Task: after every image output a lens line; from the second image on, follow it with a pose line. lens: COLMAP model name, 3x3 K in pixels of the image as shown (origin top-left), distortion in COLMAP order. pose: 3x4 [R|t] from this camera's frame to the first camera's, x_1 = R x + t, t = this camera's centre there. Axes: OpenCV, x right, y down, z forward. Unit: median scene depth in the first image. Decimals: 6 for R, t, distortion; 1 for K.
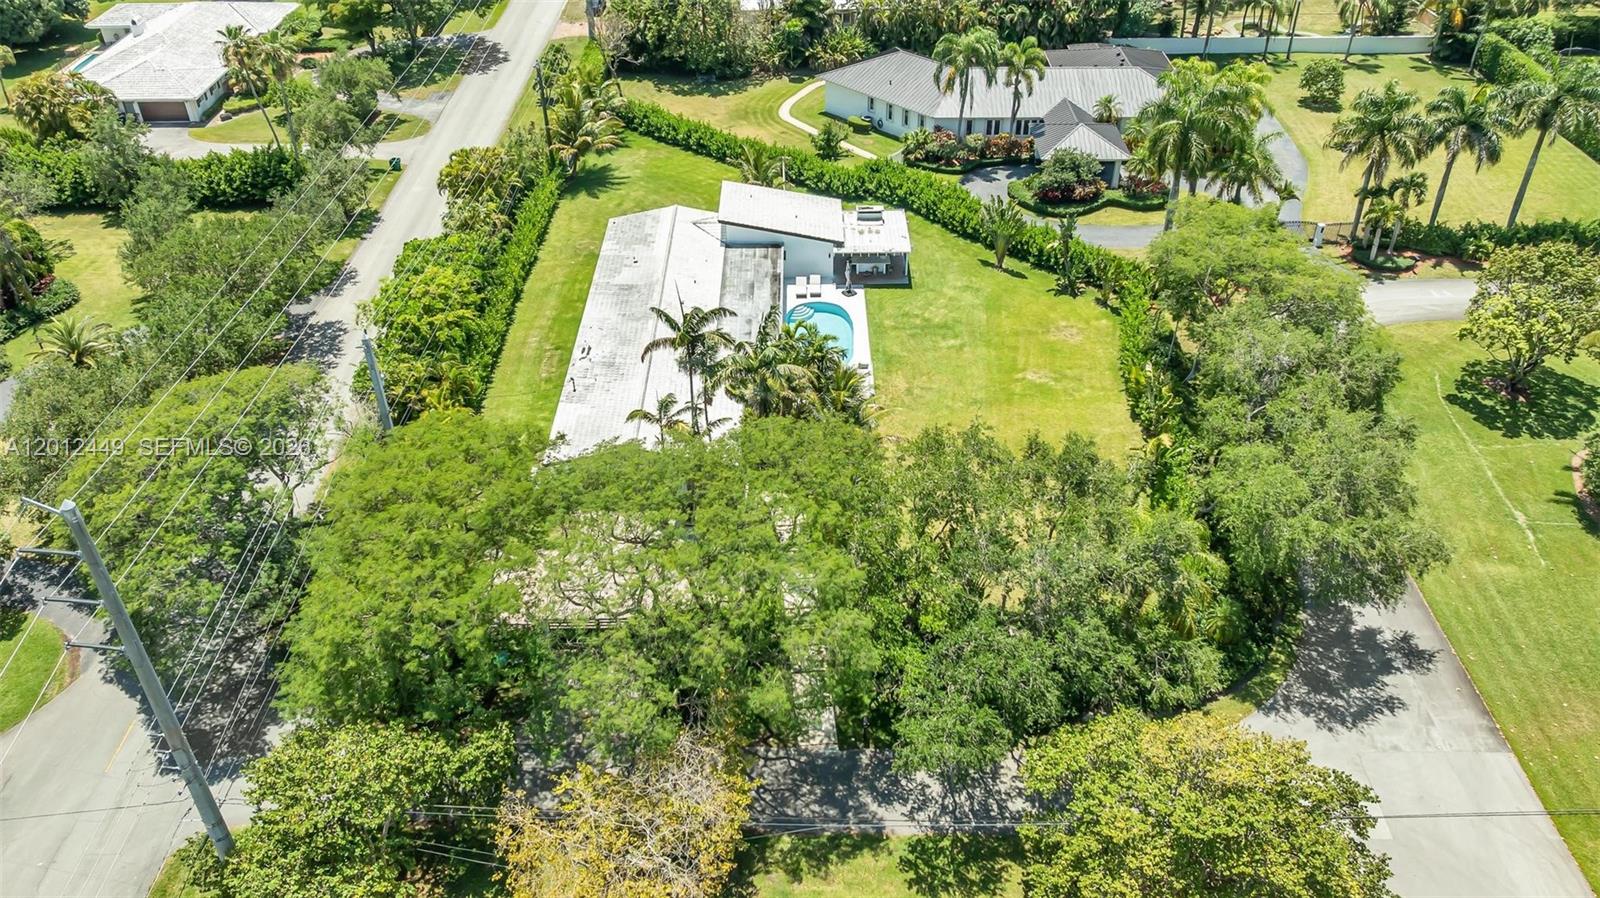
lens RADIAL K [[1218.1, 0, 774.5], [0, 1218.1, 448.1], [0, 0, 1]] dist [-0.014815, 0.001028]
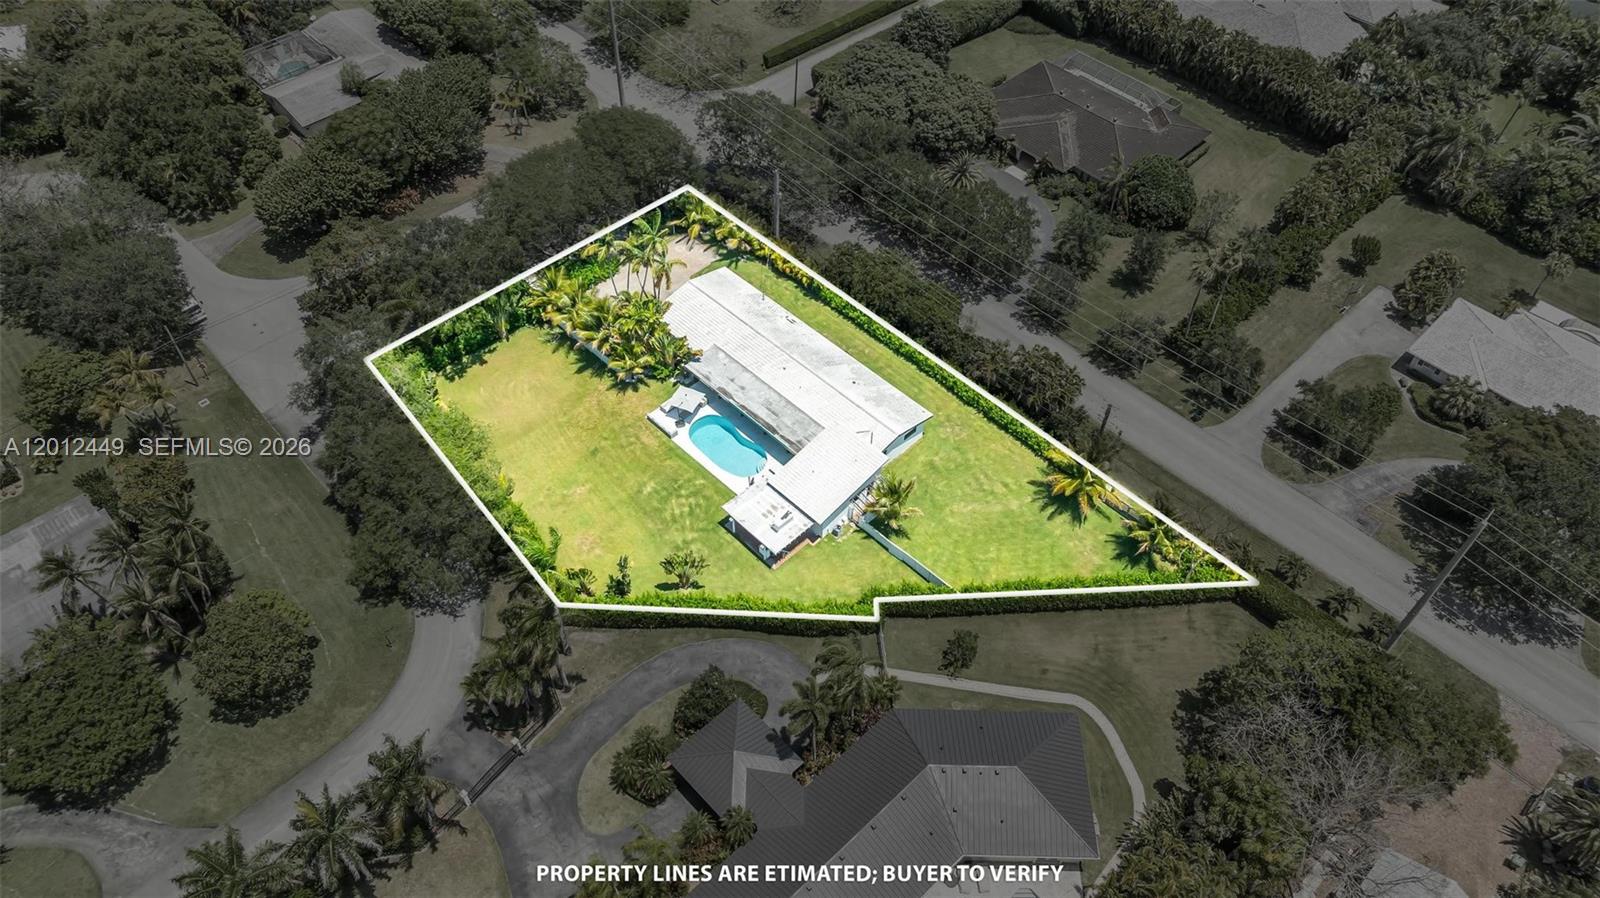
lens RADIAL K [[1147.0, 0, 805.0], [0, 1147.0, 427.3], [0, 0, 1]] dist [-0.014385, 0.001221]
pose [[-0.706842, 0.532732, -0.465372, 0.474033], [-0.427586, 0.202312, 0.881045, -1.068462], [0.563512, 0.821746, 0.084786, 0.749851]]
